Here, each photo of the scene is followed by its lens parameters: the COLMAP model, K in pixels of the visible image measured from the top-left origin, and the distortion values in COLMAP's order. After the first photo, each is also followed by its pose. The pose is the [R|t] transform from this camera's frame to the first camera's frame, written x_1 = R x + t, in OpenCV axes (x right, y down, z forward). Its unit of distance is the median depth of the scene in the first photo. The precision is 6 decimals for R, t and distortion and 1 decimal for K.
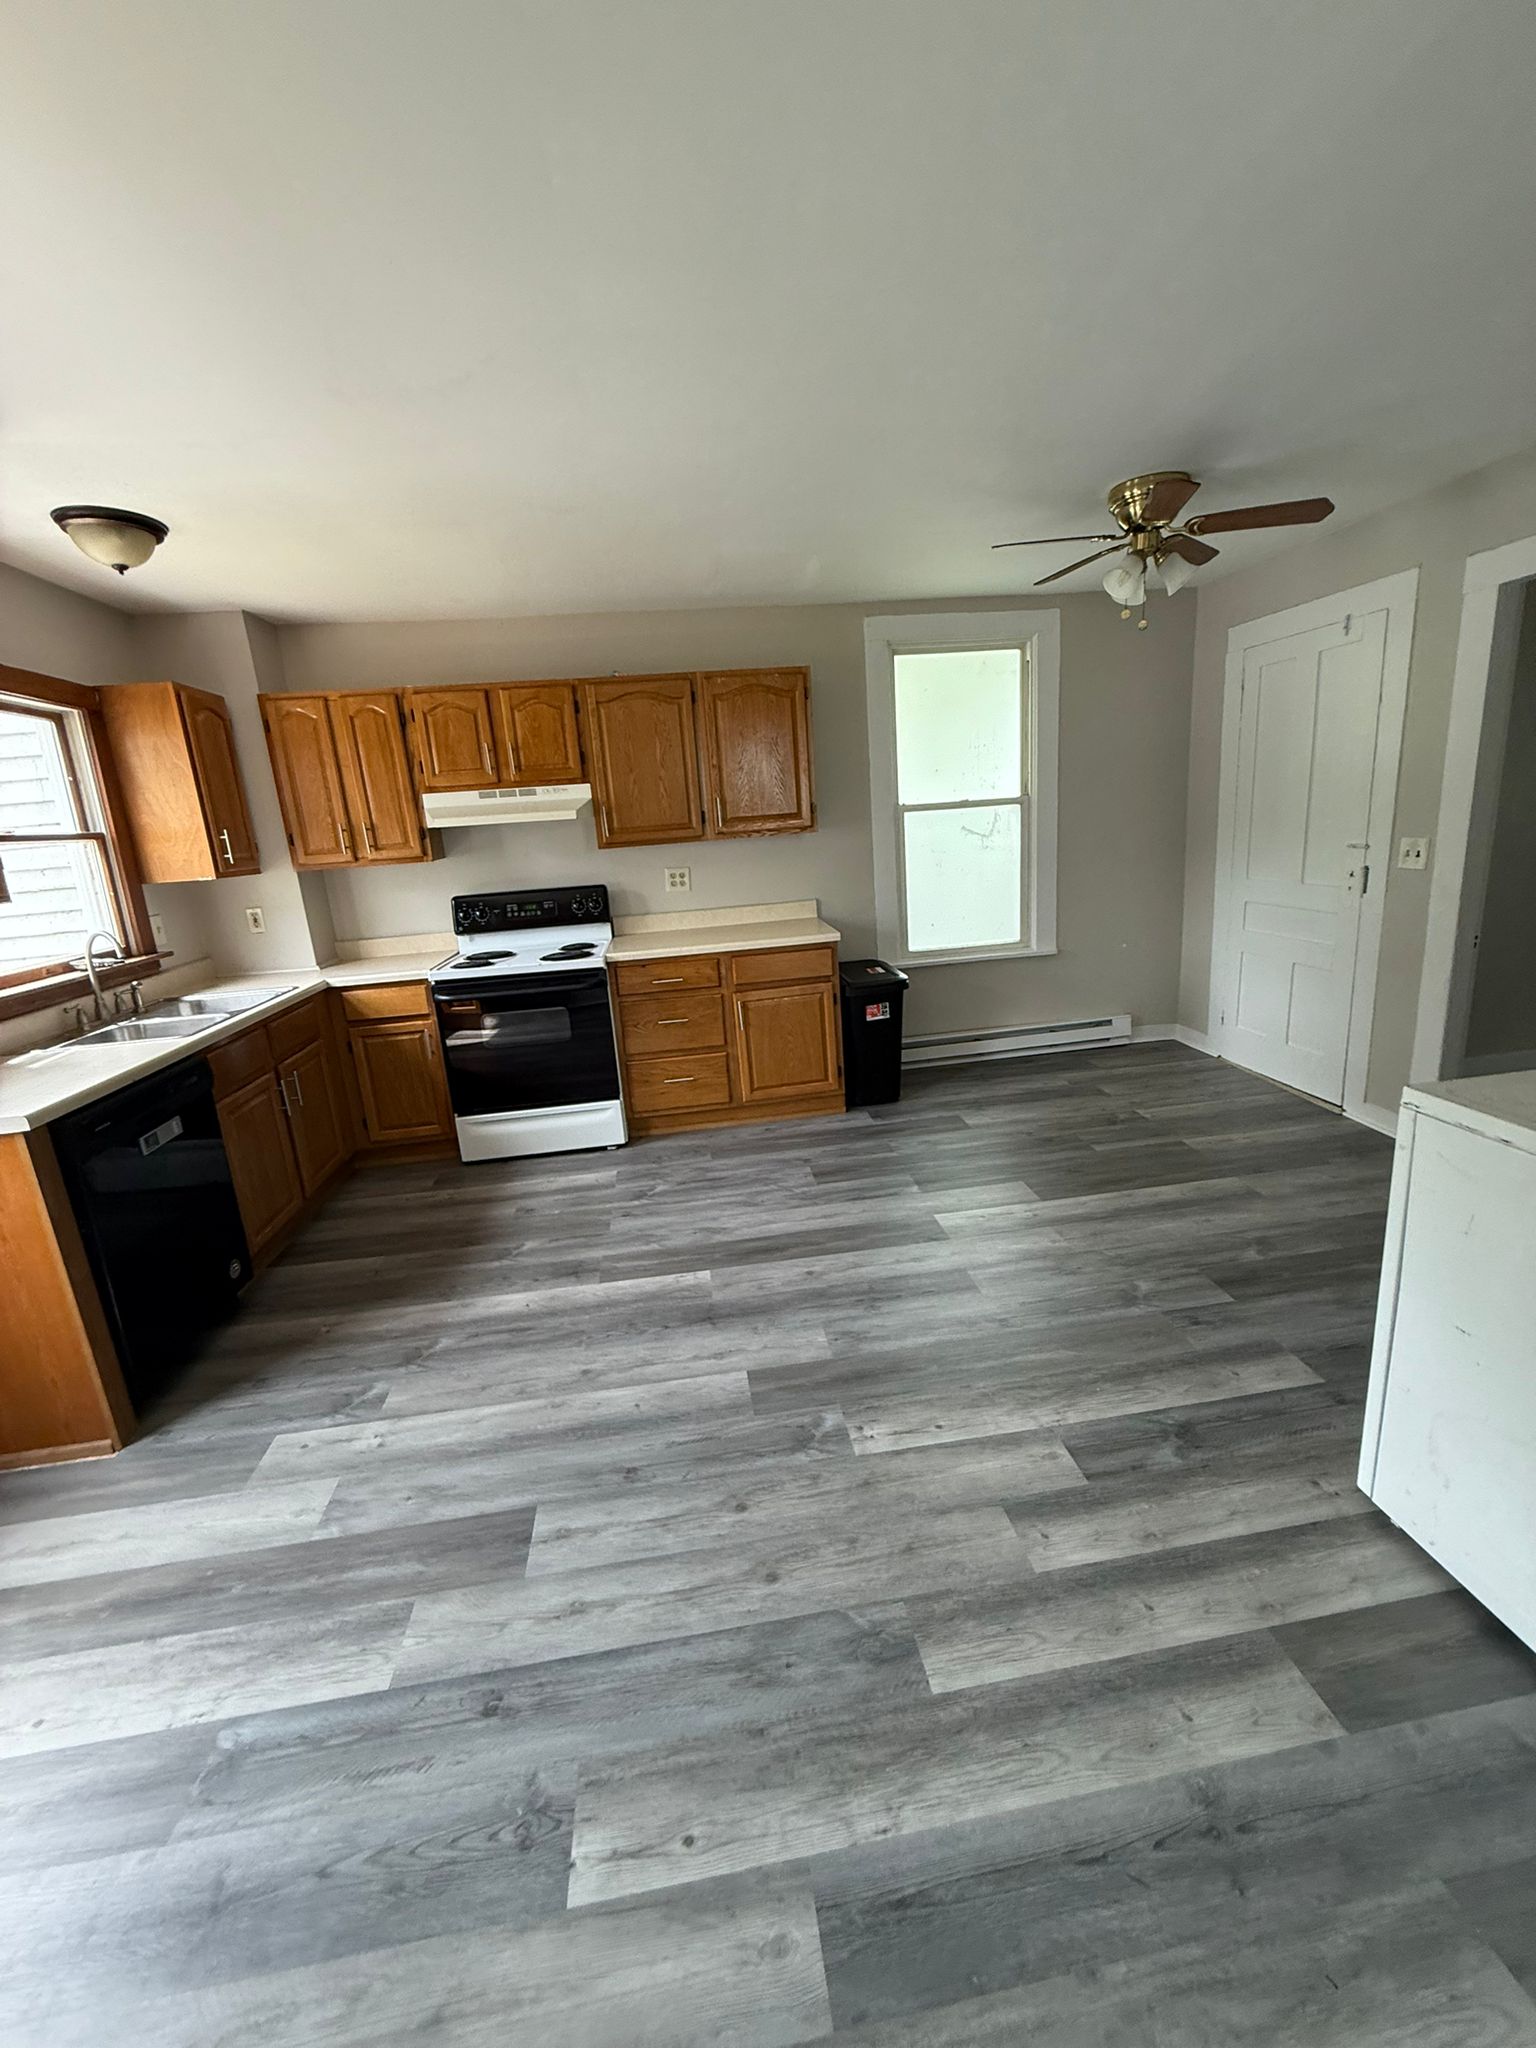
lens RADIAL K [[813.3, 0, 770.0], [0, 813.3, 1019.2], [0, 0, 1]] dist [-0.000888, 0.000194]
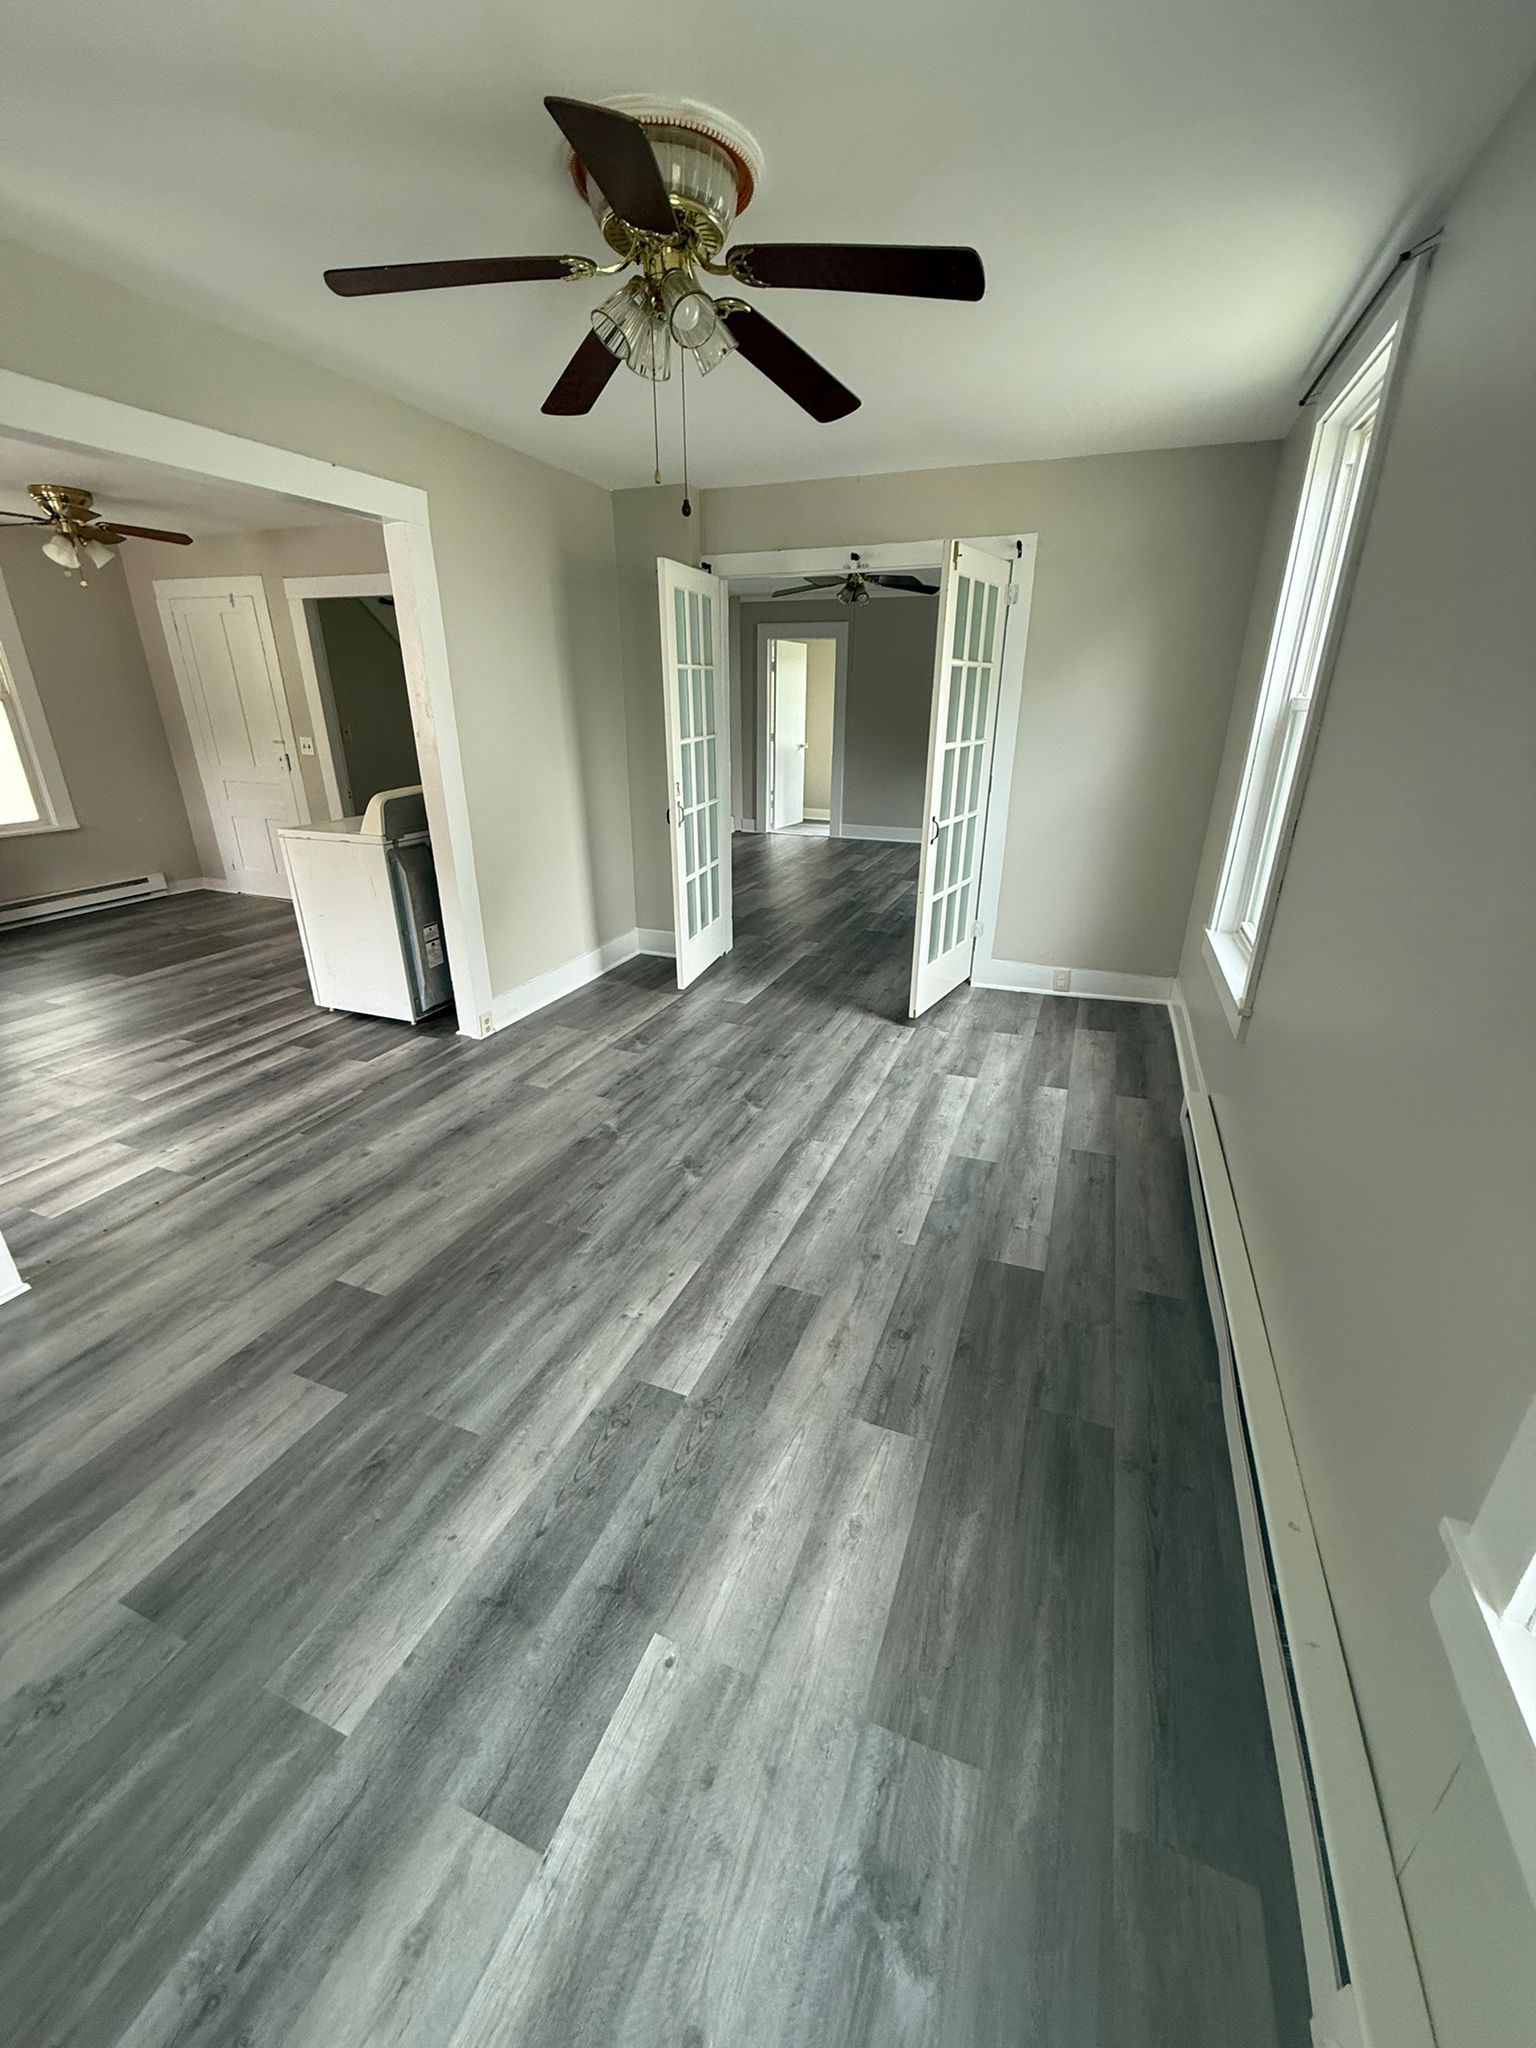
lens RADIAL K [[813.3, 0, 770.7], [0, 813.3, 1019.3], [0, 0, 1]] dist [-0.000888, 0.000194]
pose [[0.486984, -0.253016, 0.835960, -0.438884], [0.166619, 0.966456, 0.195450, 0.244273], [-0.857371, 0.044106, 0.512806, -0.943504]]
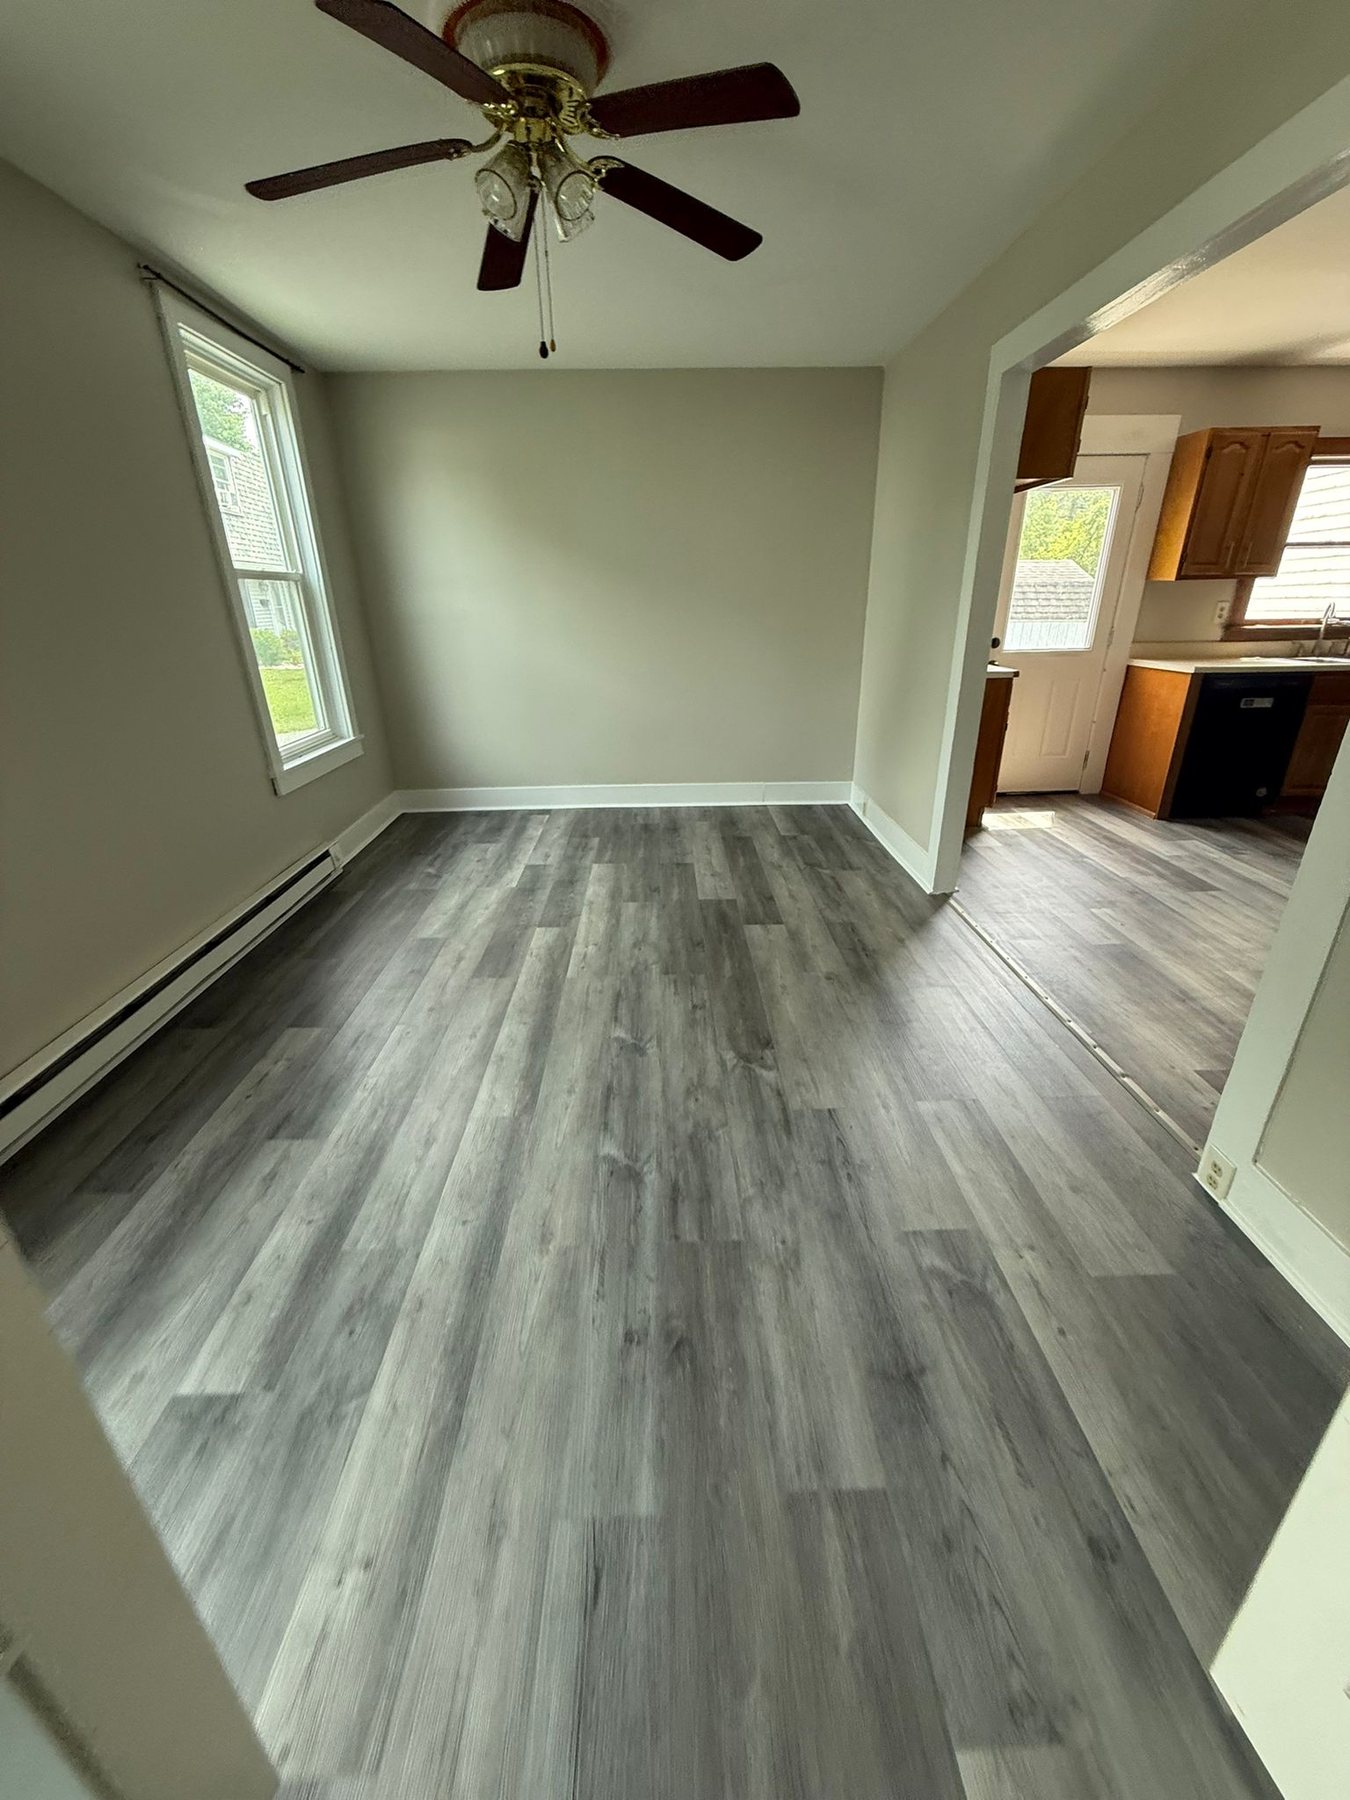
lens RADIAL K [[714.8, 0, 680.3], [0, 714.8, 889.9], [0, 0, 1]] dist [-0.000888, 0.000194]
pose [[-0.100881, 0.444673, -0.889994, 1.076975], [-0.212350, 0.864320, 0.455915, 0.033008], [0.971972, 0.234984, 0.007233, -0.279909]]
